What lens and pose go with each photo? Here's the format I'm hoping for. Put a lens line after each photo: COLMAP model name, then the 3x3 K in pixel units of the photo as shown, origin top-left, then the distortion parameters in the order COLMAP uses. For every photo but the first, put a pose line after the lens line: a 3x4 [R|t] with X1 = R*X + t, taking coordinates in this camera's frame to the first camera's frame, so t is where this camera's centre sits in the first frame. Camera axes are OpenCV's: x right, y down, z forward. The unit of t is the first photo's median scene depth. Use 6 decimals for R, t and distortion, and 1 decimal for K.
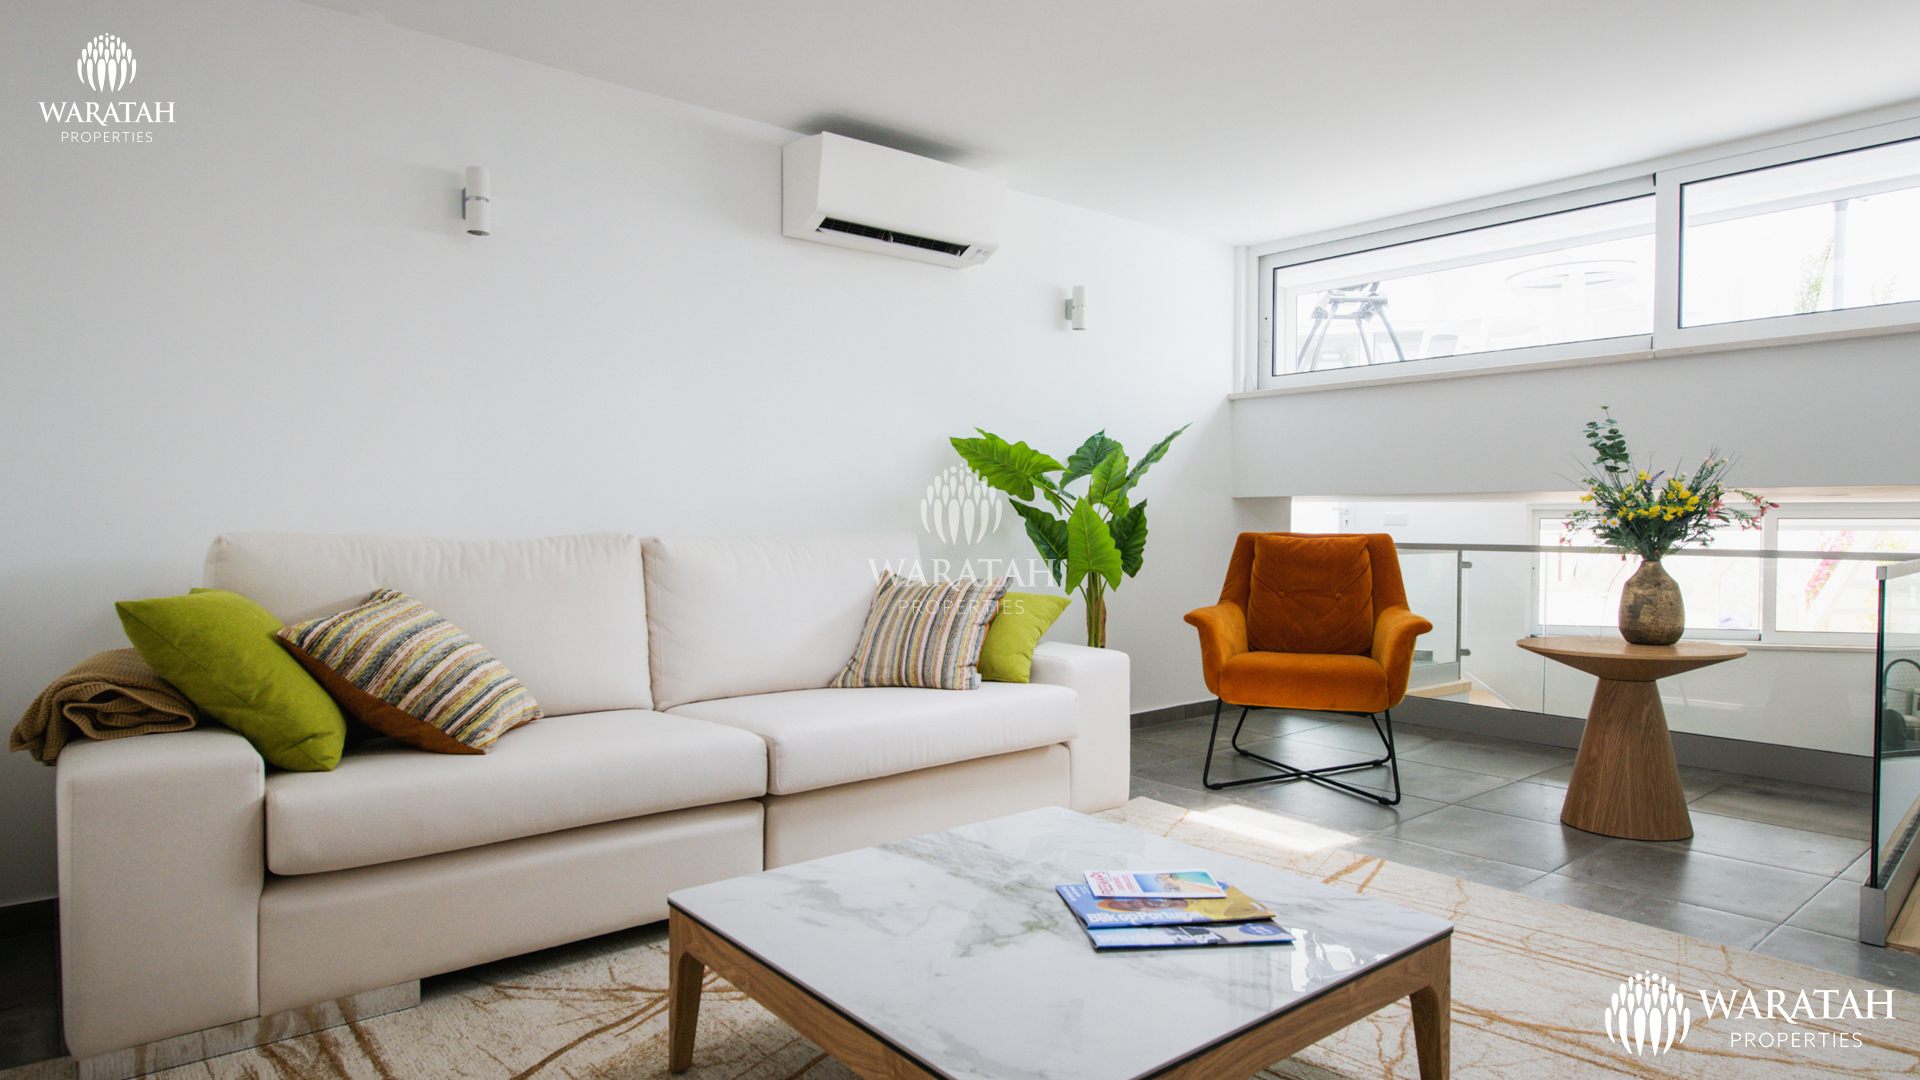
lens RADIAL K [[1119.4, 0, 985.0], [0, 1119.4, 554.5], [0, 0, 1]] dist [-0.000656, -0.004033]
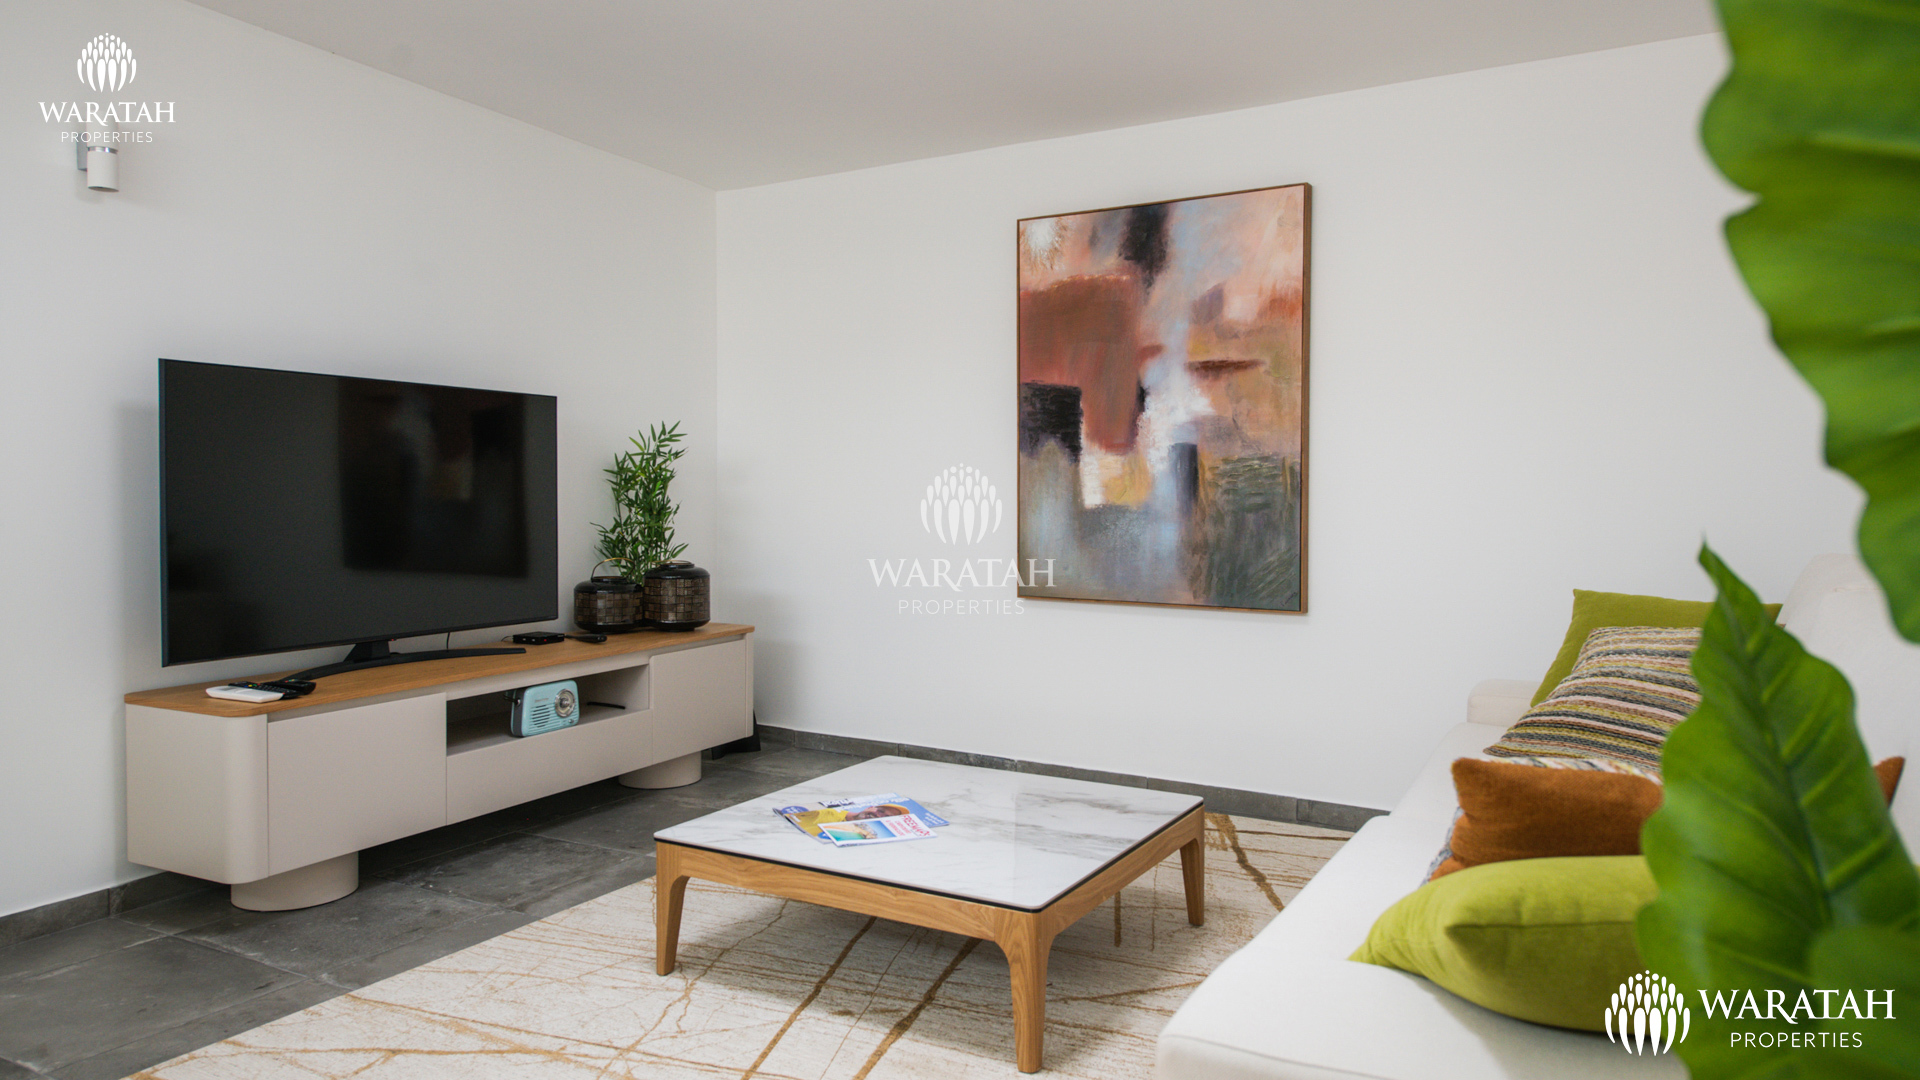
lens RADIAL K [[1242.4, 0, 963.5], [0, 1242.4, 545.9], [0, 0, 1]] dist [0.002760, 0.003809]
pose [[-0.938214, 0.010890, -0.345884, 0.467328], [-0.015906, 0.997091, 0.074537, -0.110647], [0.345690, 0.075434, -0.935312, 2.012605]]
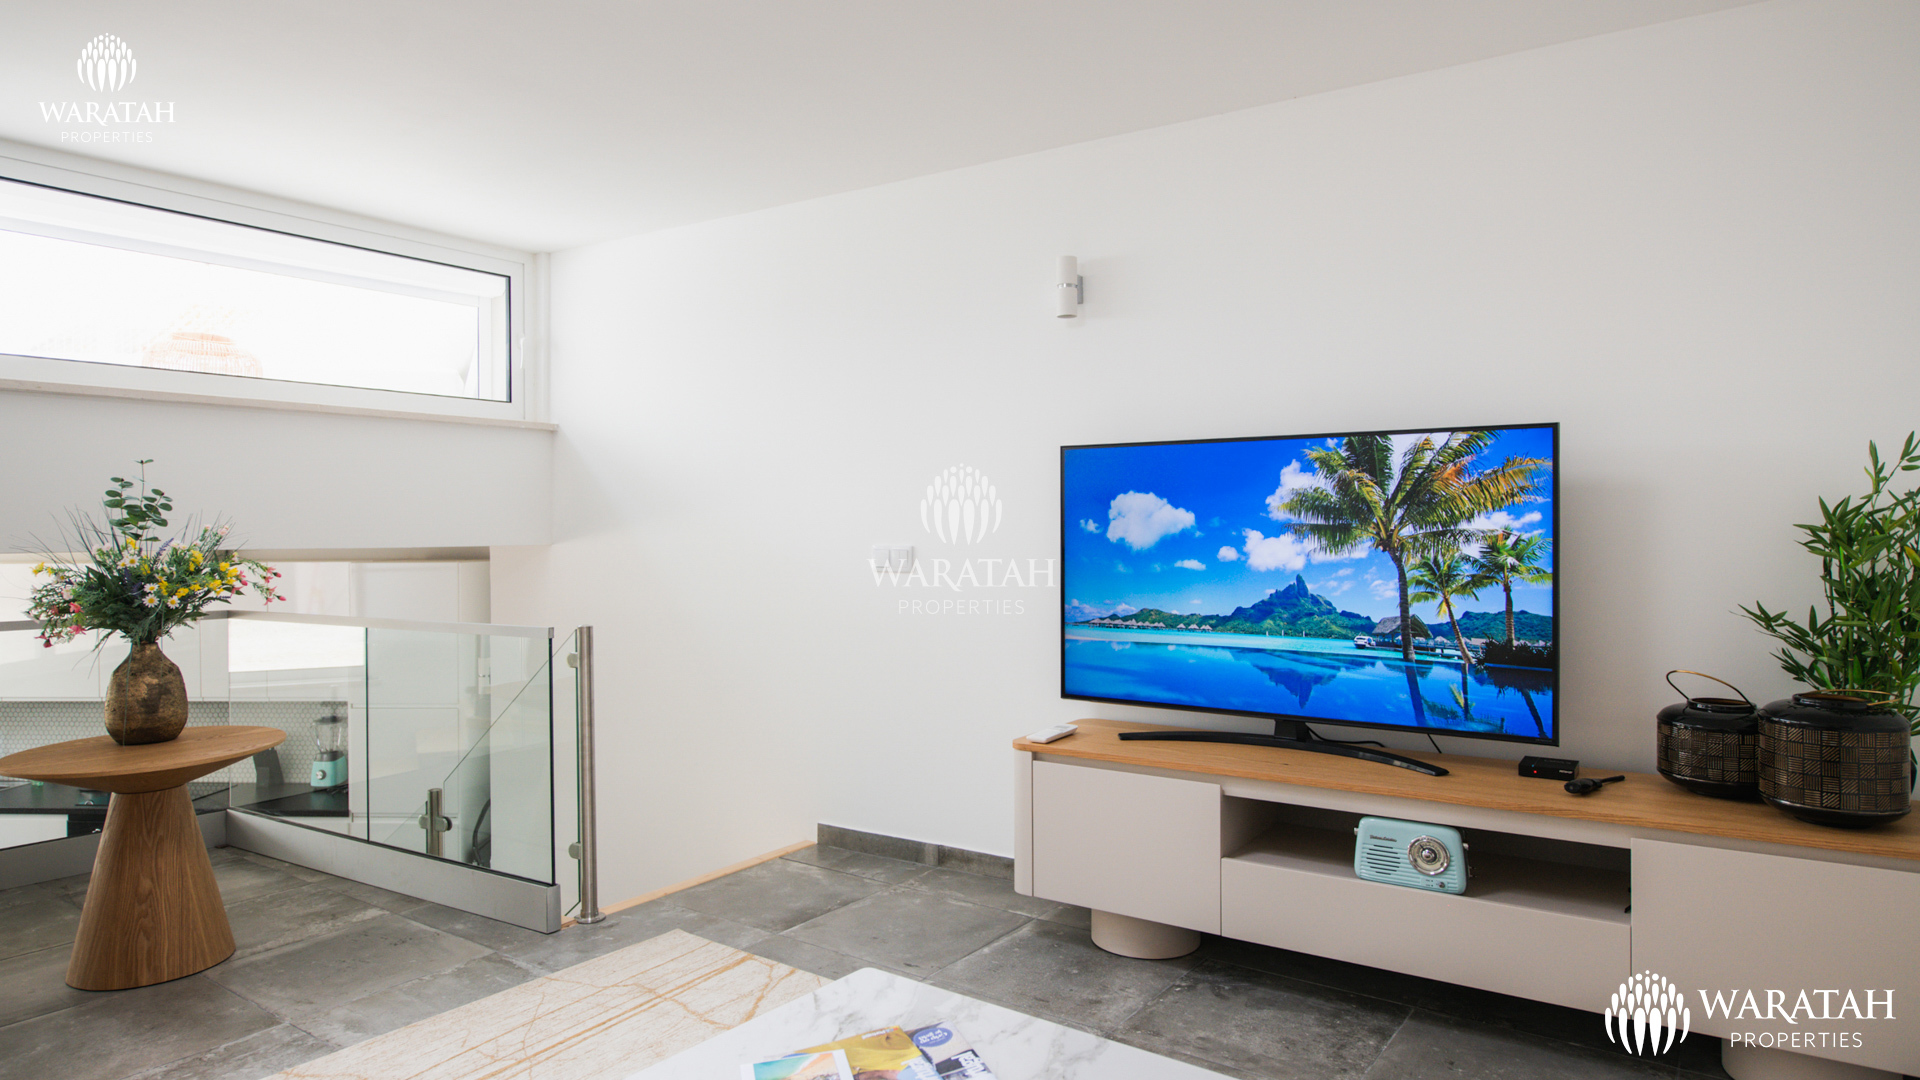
lens RADIAL K [[1121.9, 0, 963.1], [0, 1121.9, 537.4], [0, 0, 1]] dist [-0.001991, -0.000758]
pose [[-0.227963, -0.006944, 0.973645, -0.587262], [0.033590, 0.999323, 0.014992, -0.105413], [-0.973090, 0.036122, -0.227576, 0.921747]]
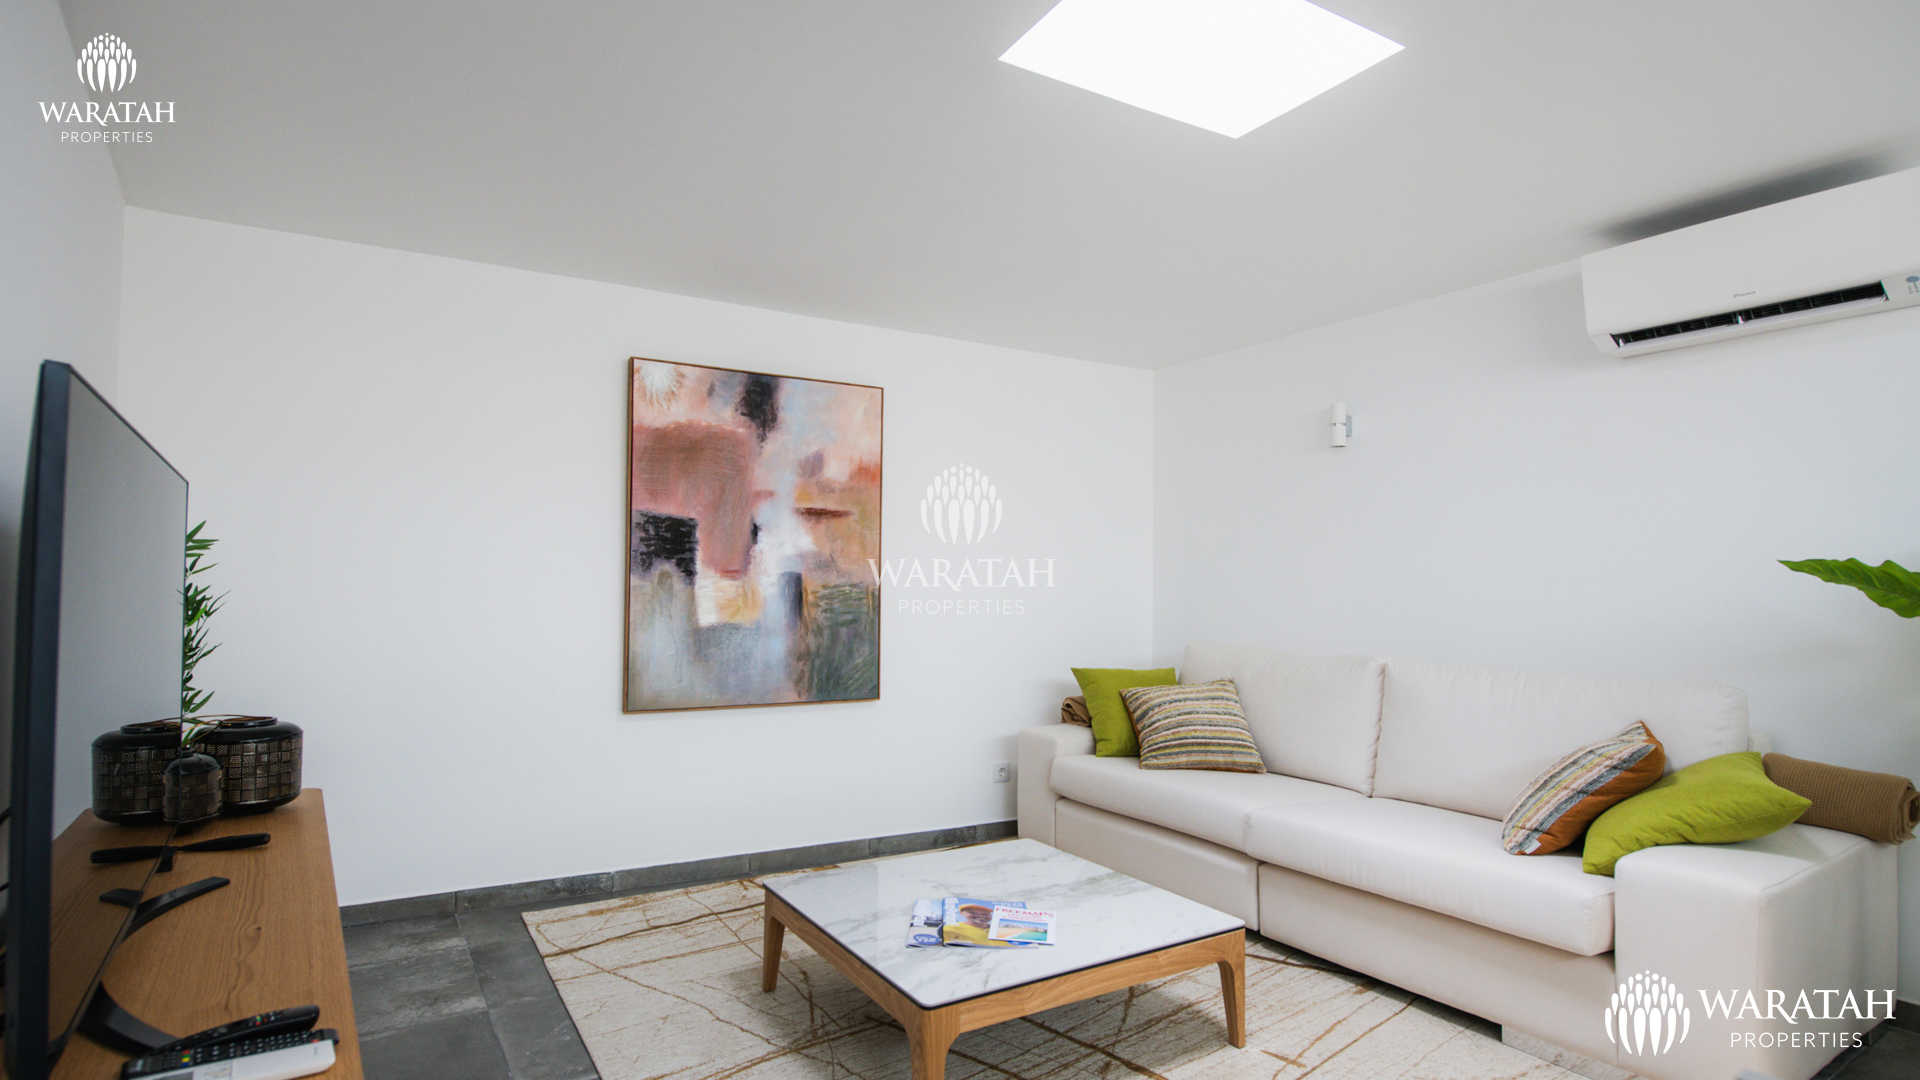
lens RADIAL K [[930.2, 0, 940.8], [0, 930.2, 580.0], [0, 0, 1]] dist [-0.004038, -0.003603]
pose [[-0.156773, -0.015719, -0.987510, 1.162743], [-0.038741, 0.999202, -0.009754, -0.109408], [0.986875, 0.036727, -0.157257, 0.930192]]
